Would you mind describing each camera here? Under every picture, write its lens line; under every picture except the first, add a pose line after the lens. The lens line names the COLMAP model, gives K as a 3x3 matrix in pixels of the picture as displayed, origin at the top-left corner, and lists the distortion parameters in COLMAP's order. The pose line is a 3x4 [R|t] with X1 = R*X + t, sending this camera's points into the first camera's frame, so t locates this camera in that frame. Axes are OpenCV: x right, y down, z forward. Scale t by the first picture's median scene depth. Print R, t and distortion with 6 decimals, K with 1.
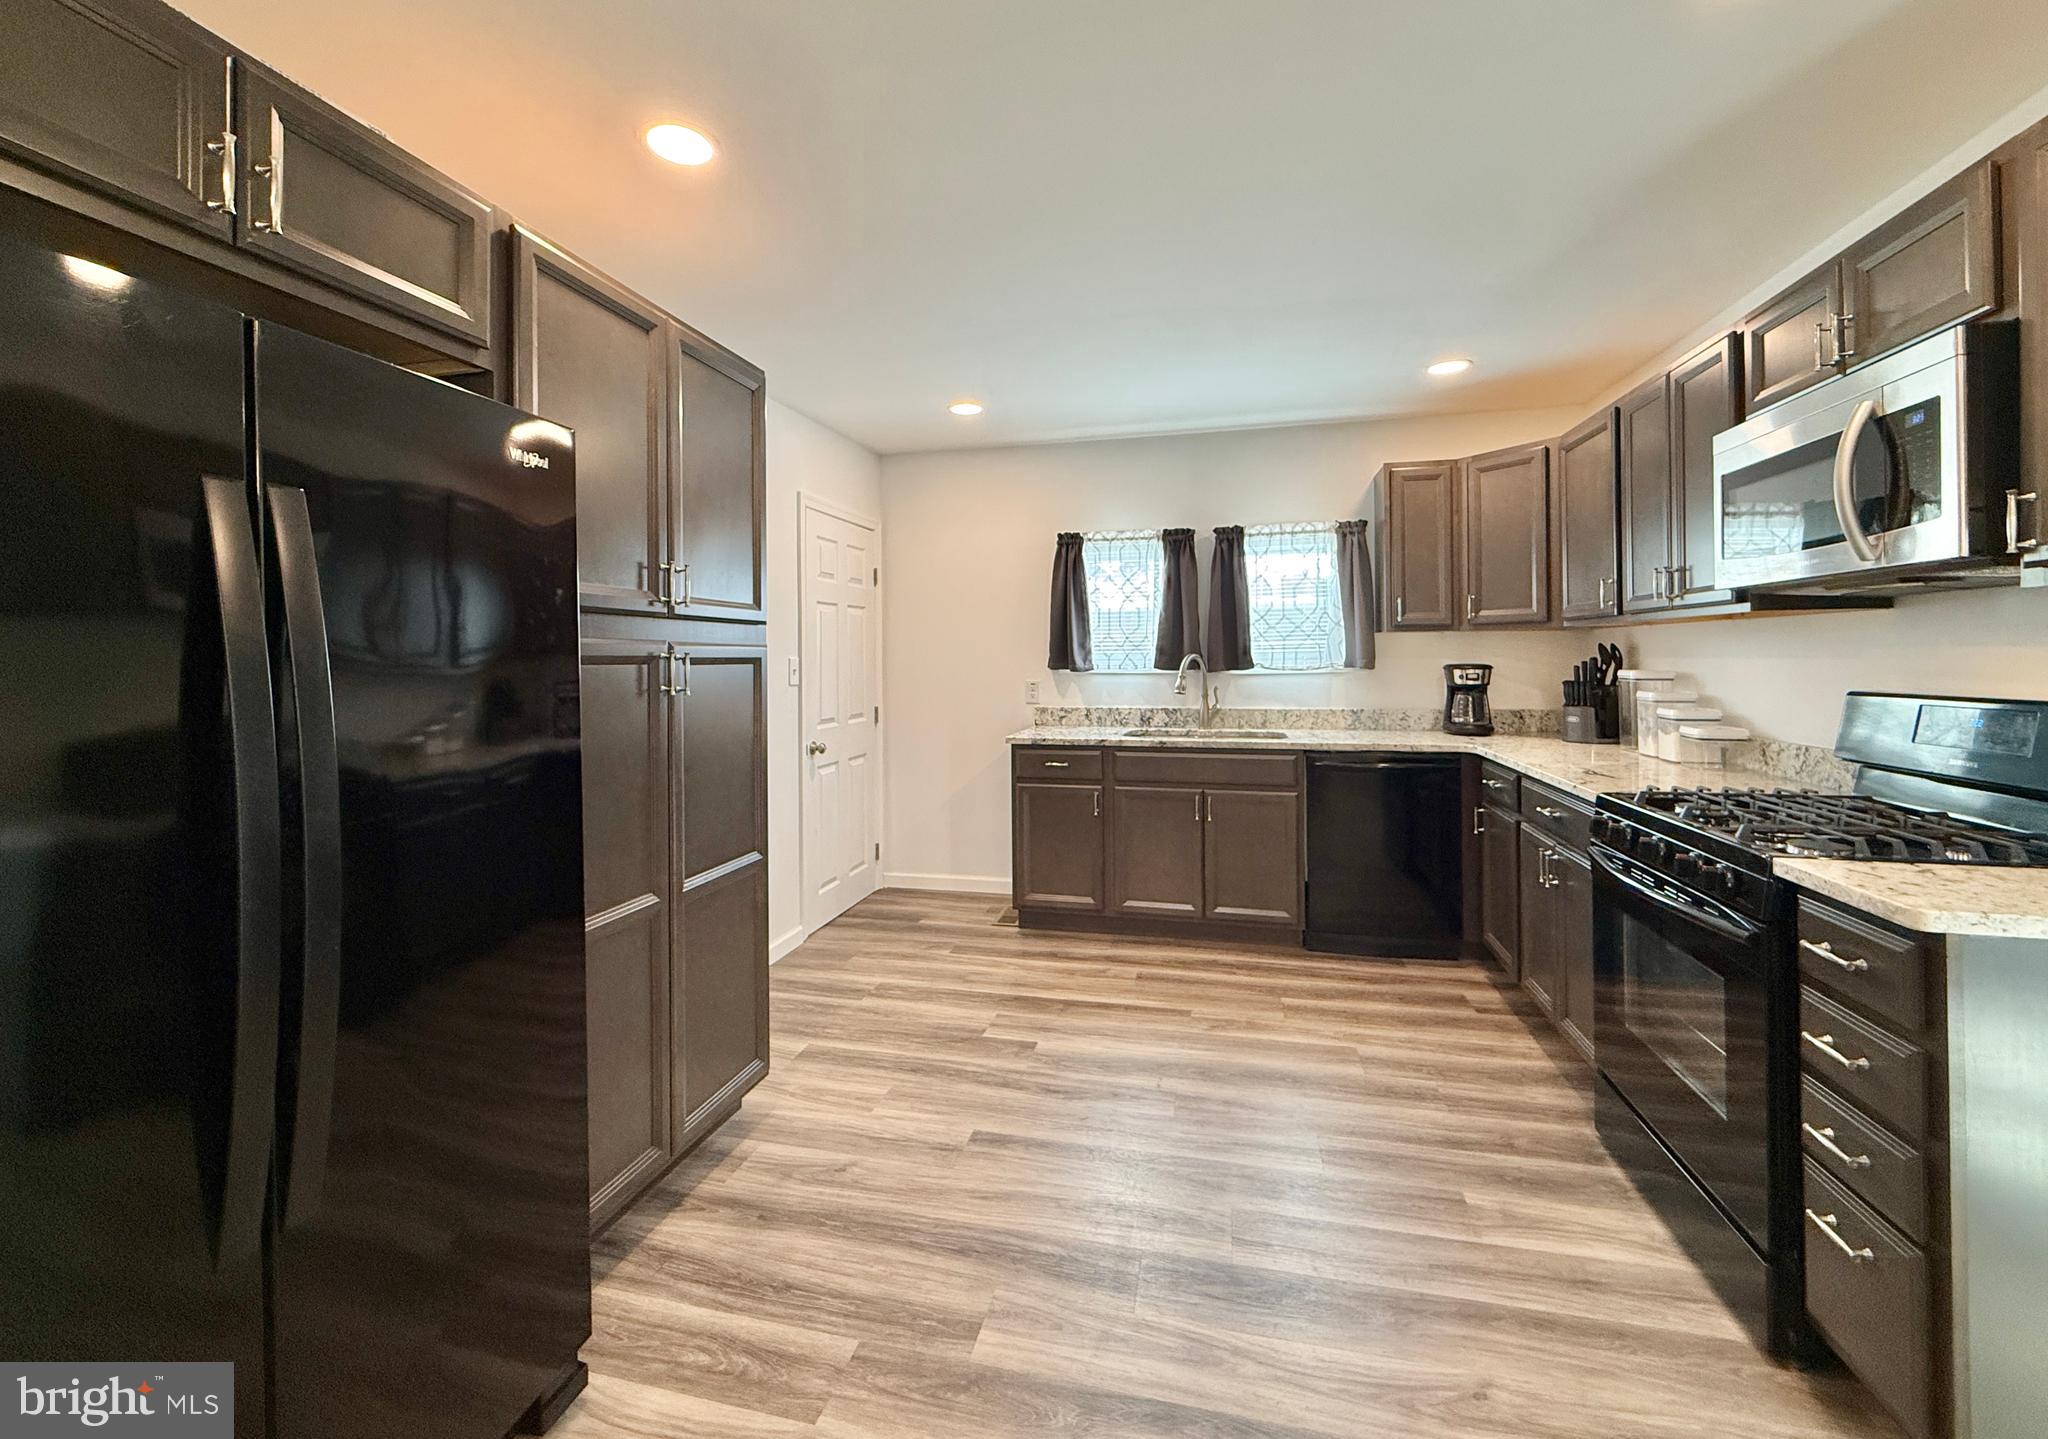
lens RADIAL K [[845.3, 0, 1024.3], [0, 845.3, 652.4], [0, 0, 1]] dist [-0.000388, 0.000012]
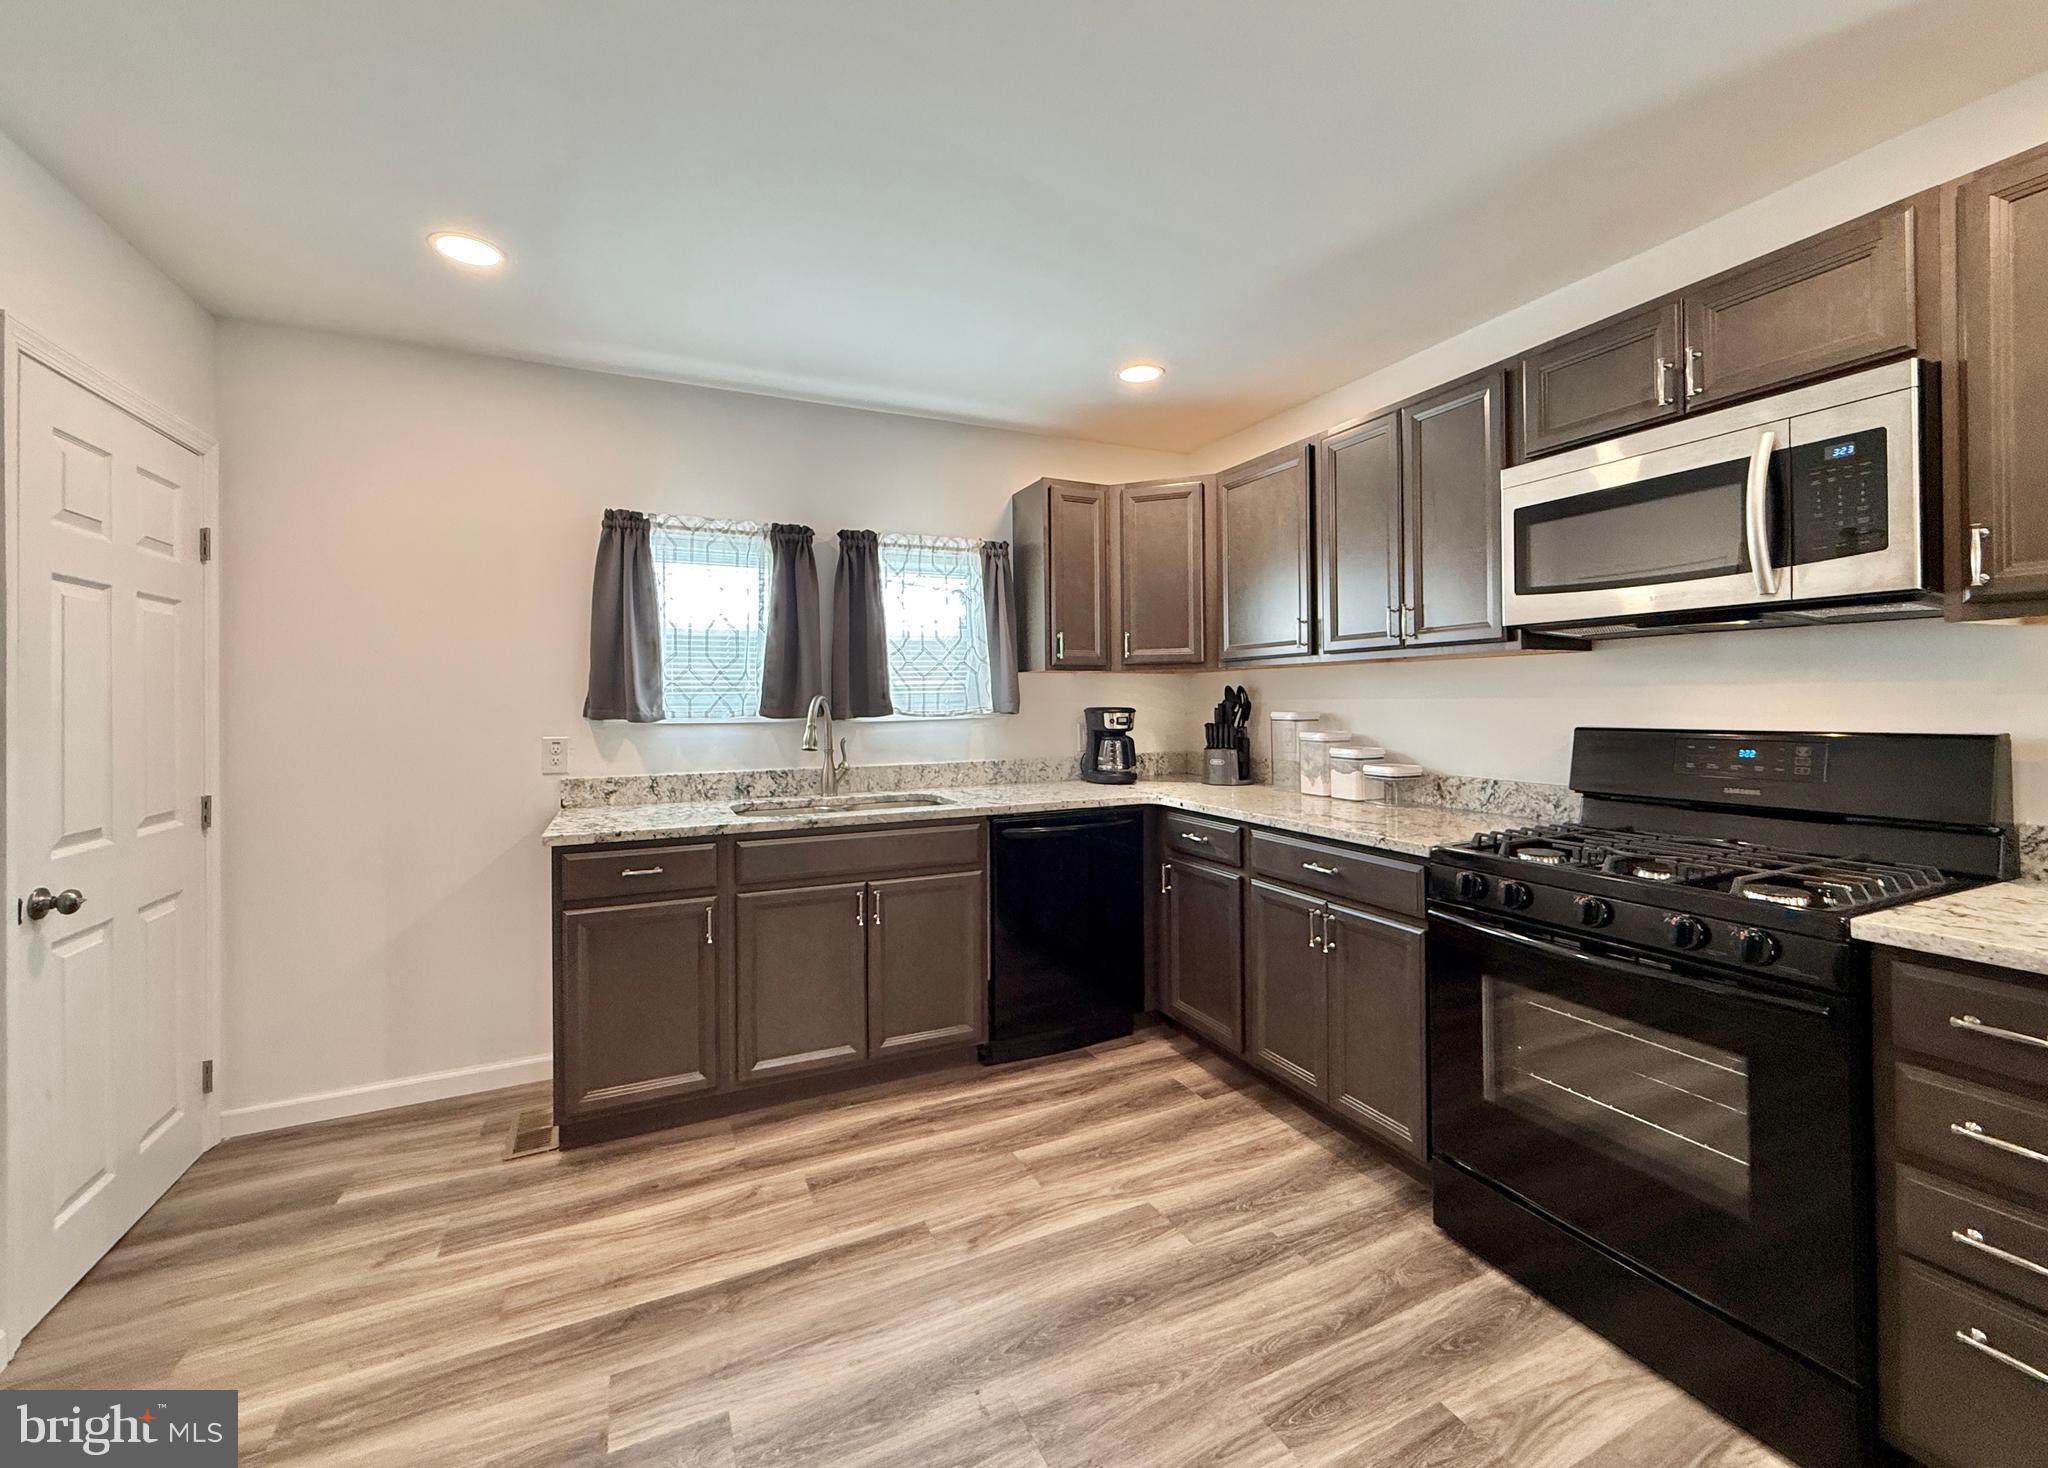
lens RADIAL K [[833.9, 0, 1026.2], [0, 833.9, 695.9], [0, 0, 1]] dist [0.002700, -0.000011]
pose [[0.778345, 0.004492, 0.627821, -0.128548], [-0.000077, 0.999975, -0.007059, 0.007821], [-0.627837, 0.005445, 0.778326, 0.348618]]
